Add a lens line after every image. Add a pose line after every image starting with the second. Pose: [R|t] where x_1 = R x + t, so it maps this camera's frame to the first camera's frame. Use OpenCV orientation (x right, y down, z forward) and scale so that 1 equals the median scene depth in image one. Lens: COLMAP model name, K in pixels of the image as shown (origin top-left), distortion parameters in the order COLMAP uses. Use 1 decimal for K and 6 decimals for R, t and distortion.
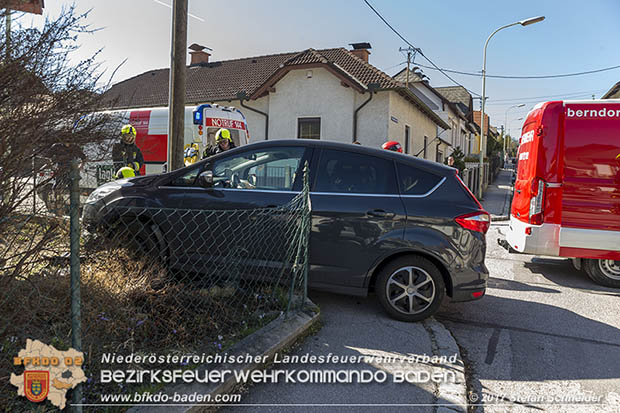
lens RADIAL K [[551.8, 0, 317.6], [0, 551.8, 206.8], [0, 0, 1]] dist [-0.007193, 0.004318]
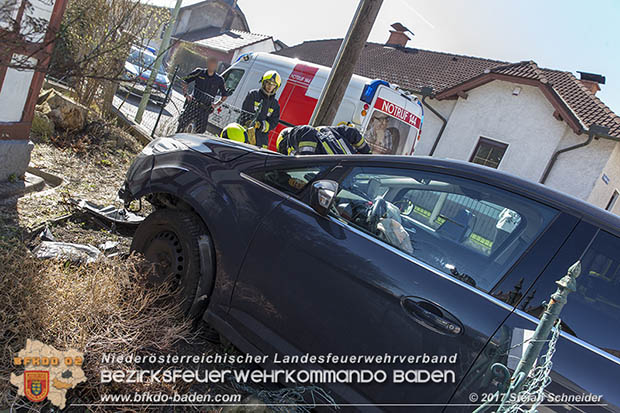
lens RADIAL K [[551.8, 0, 317.6], [0, 551.8, 206.8], [0, 0, 1]] dist [-0.007193, 0.004318]
pose [[0.902097, 0.358648, -0.239983, -0.025375], [-0.356862, 0.932685, 0.052427, -0.019298], [0.242631, 0.038346, 0.969360, 0.158779]]
